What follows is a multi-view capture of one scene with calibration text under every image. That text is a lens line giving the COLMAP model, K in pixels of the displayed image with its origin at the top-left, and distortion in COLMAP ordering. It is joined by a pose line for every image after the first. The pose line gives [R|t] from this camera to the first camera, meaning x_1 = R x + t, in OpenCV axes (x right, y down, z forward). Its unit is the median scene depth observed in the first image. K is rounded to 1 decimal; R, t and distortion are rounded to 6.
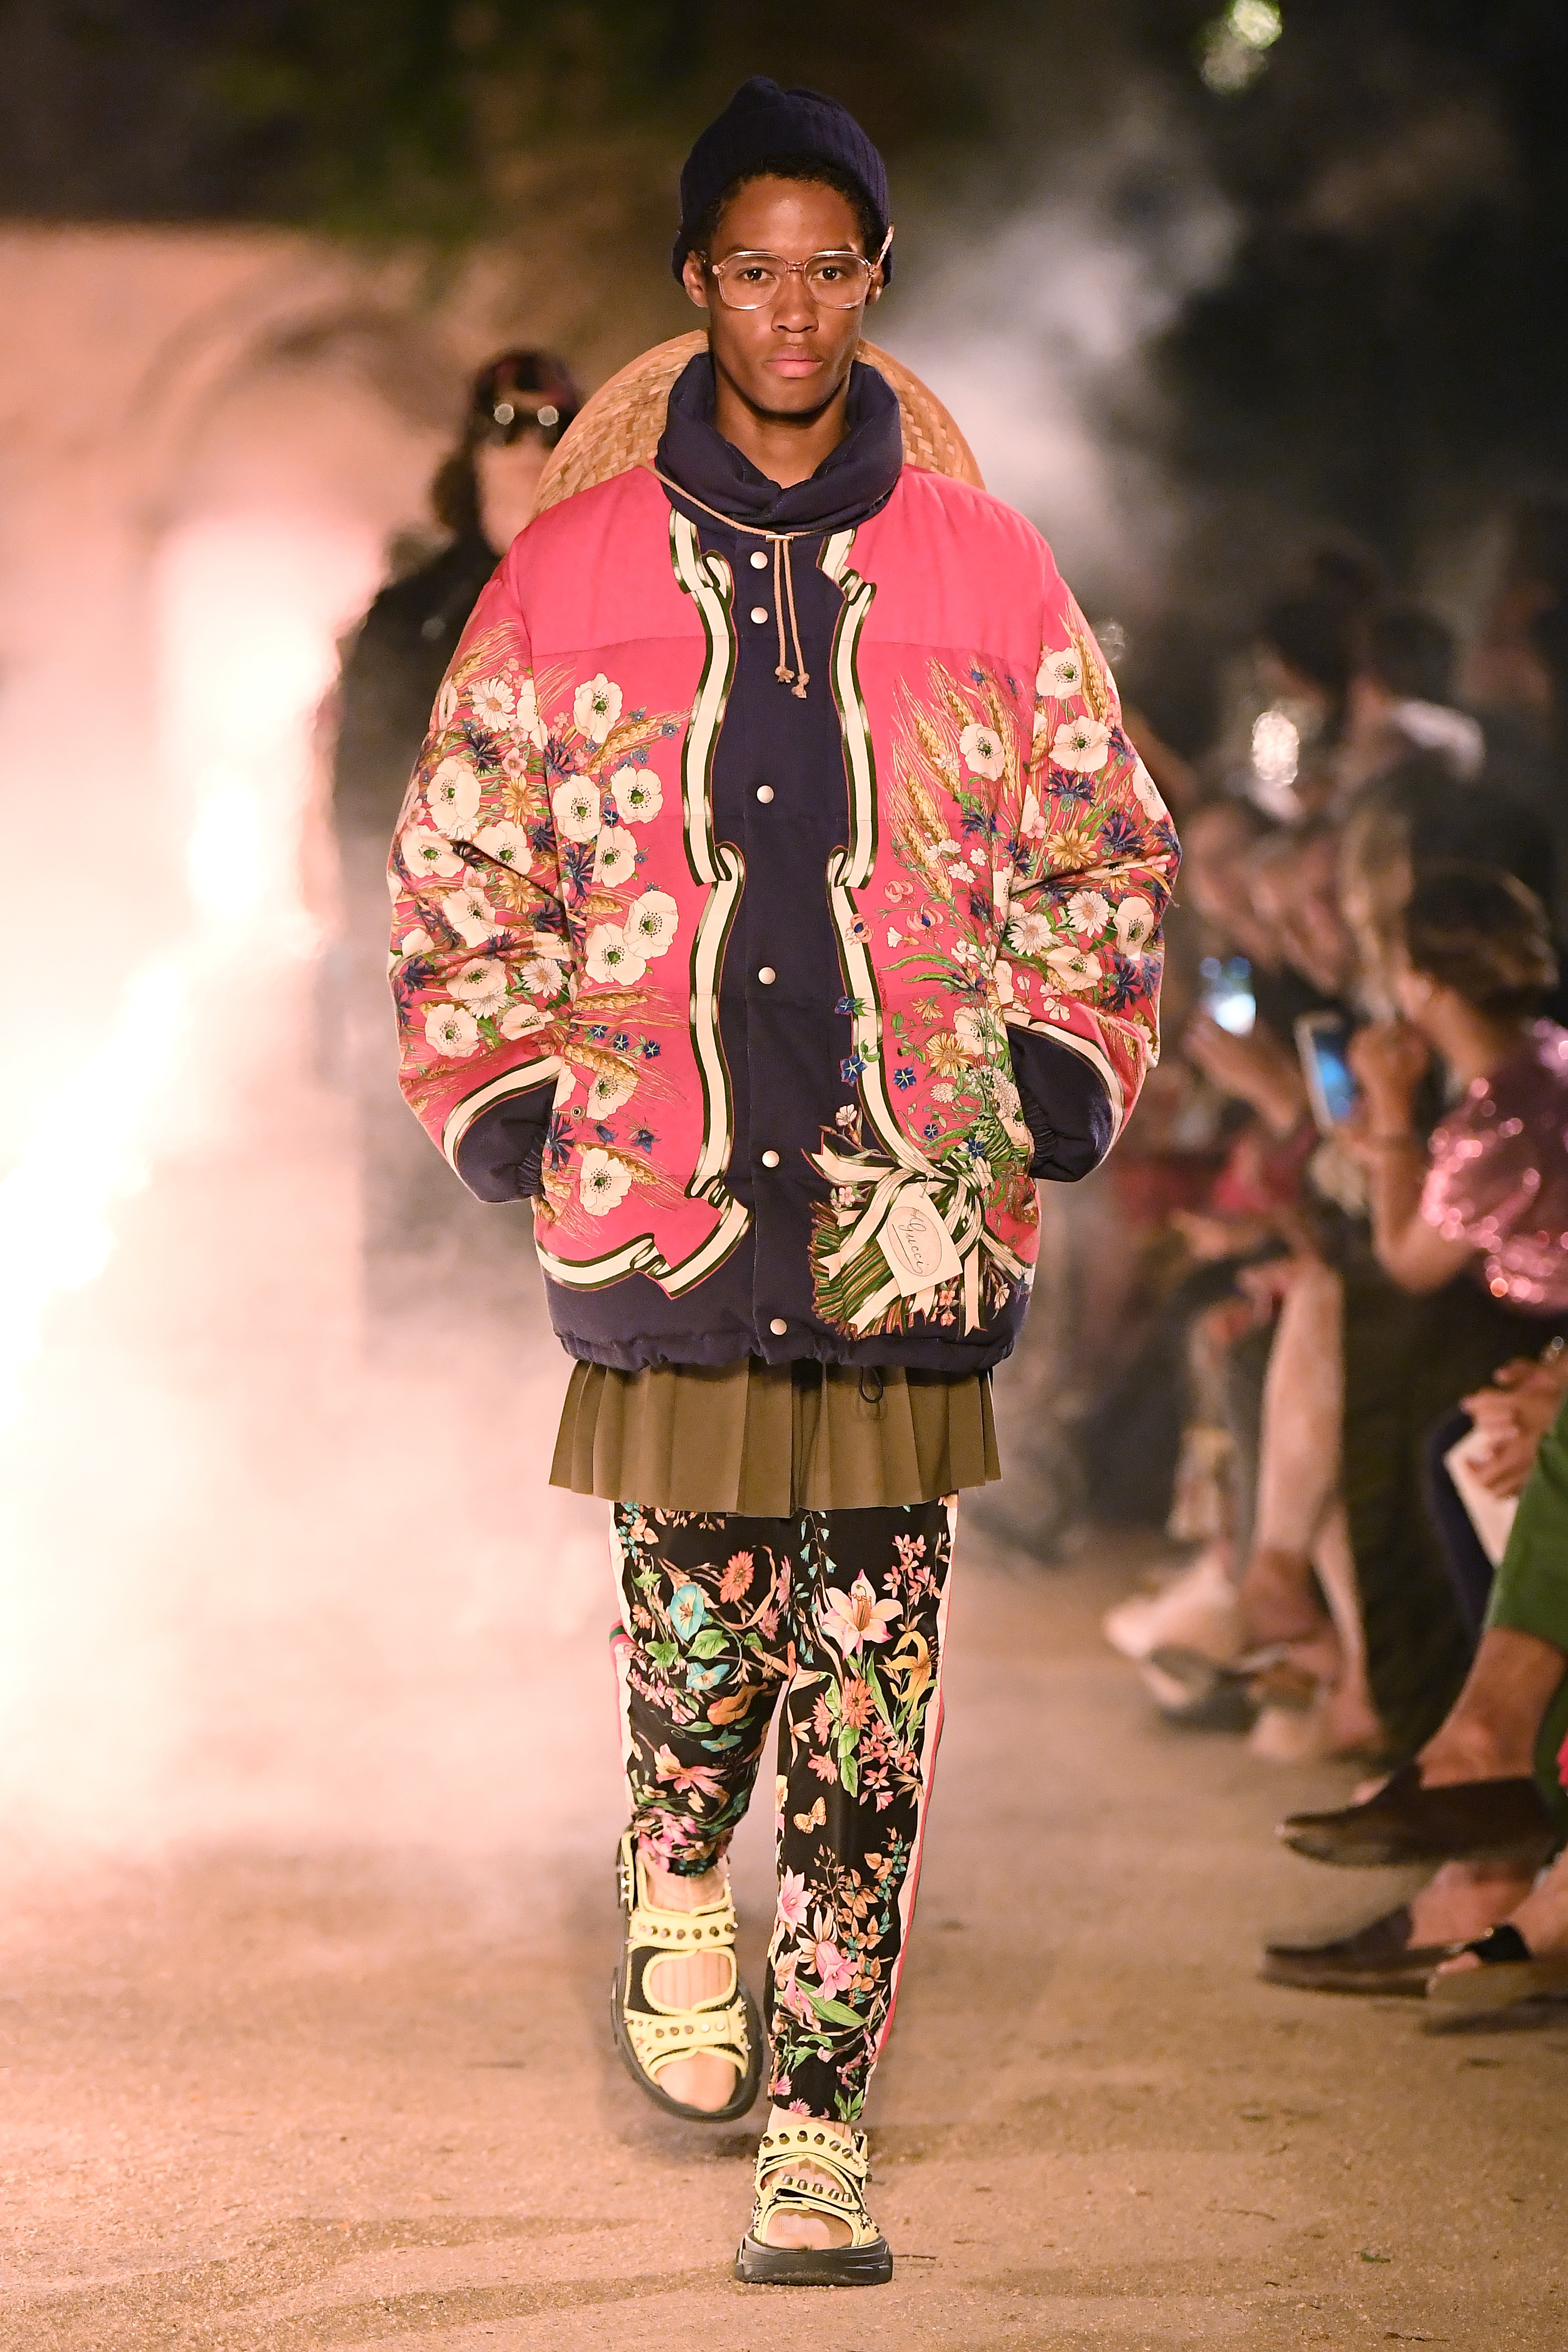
lens RADIAL K [[10673.9, 0, 784.0], [0, 10673.9, 1176.0], [0, 0, 1]] dist [1.199533, -10.453870]
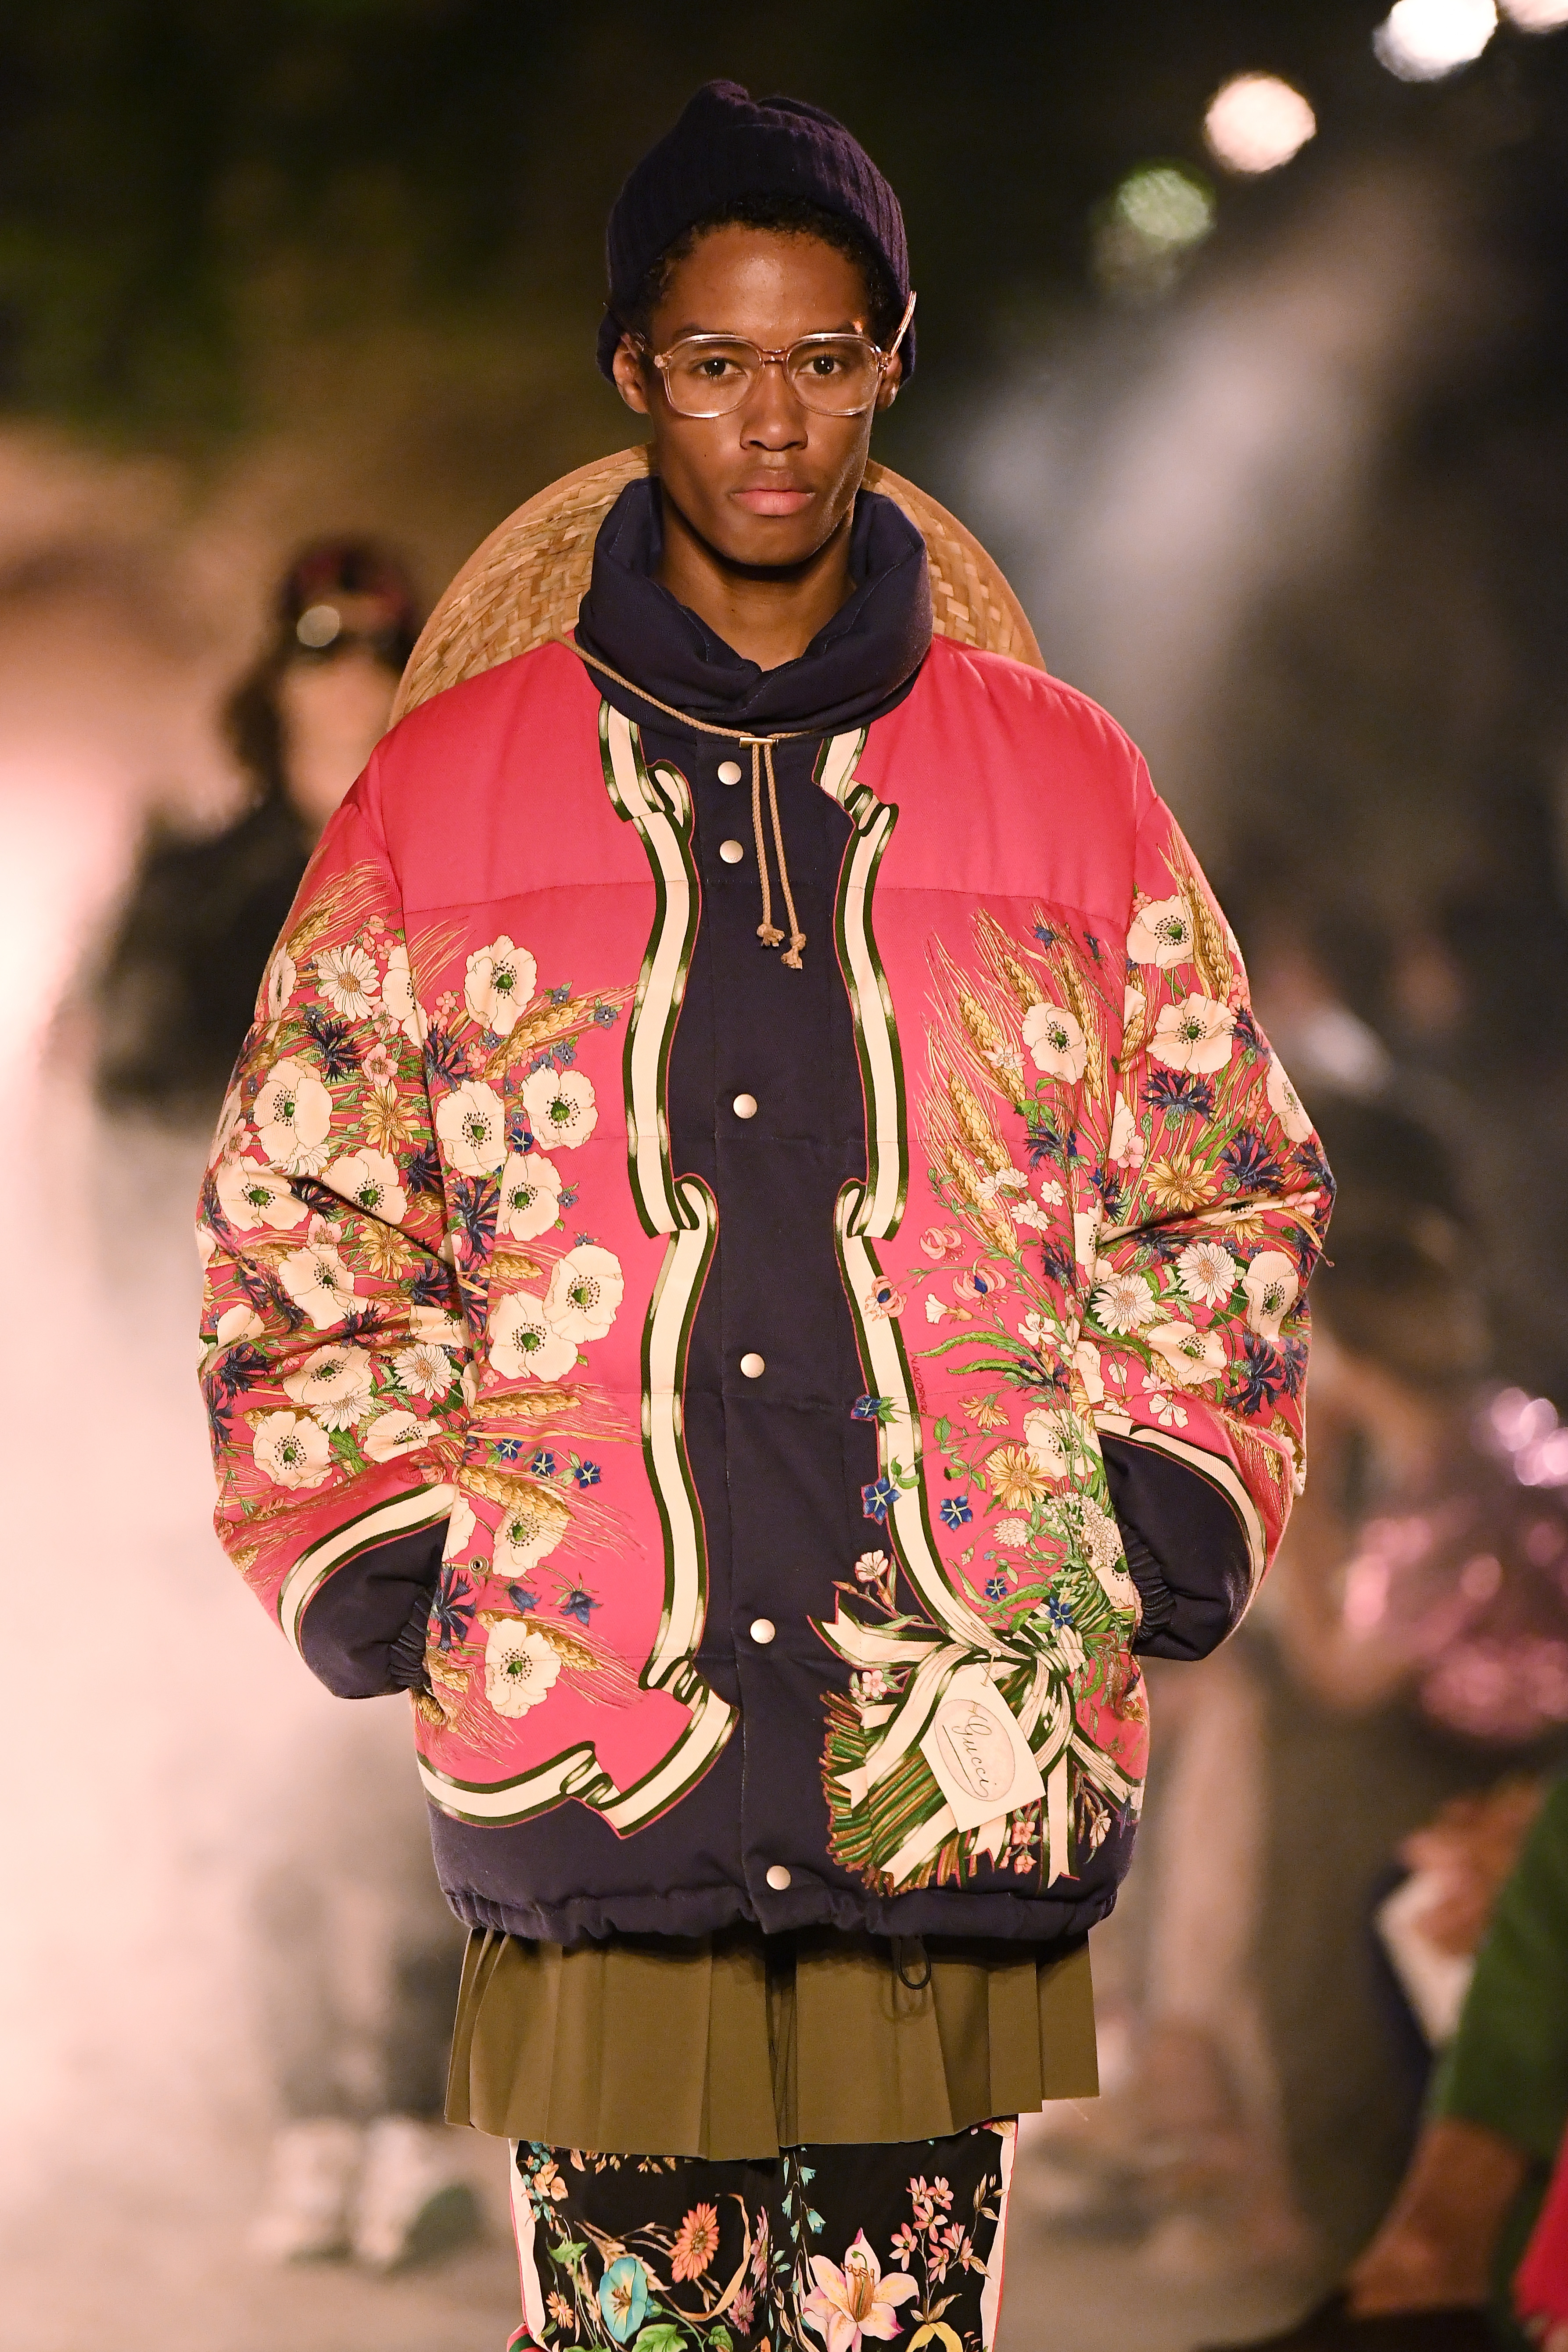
lens RADIAL K [[13143.7, 0, 784.0], [0, 13143.7, 1176.0], [0, 0, 1]] dist [2.542458, -1.536438]
pose [[0.999672, -0.007329, 0.024523, -0.020012], [0.008226, 0.999293, -0.036698, 0.000306], [-0.024237, 0.036888, 0.999025, 0.142934]]
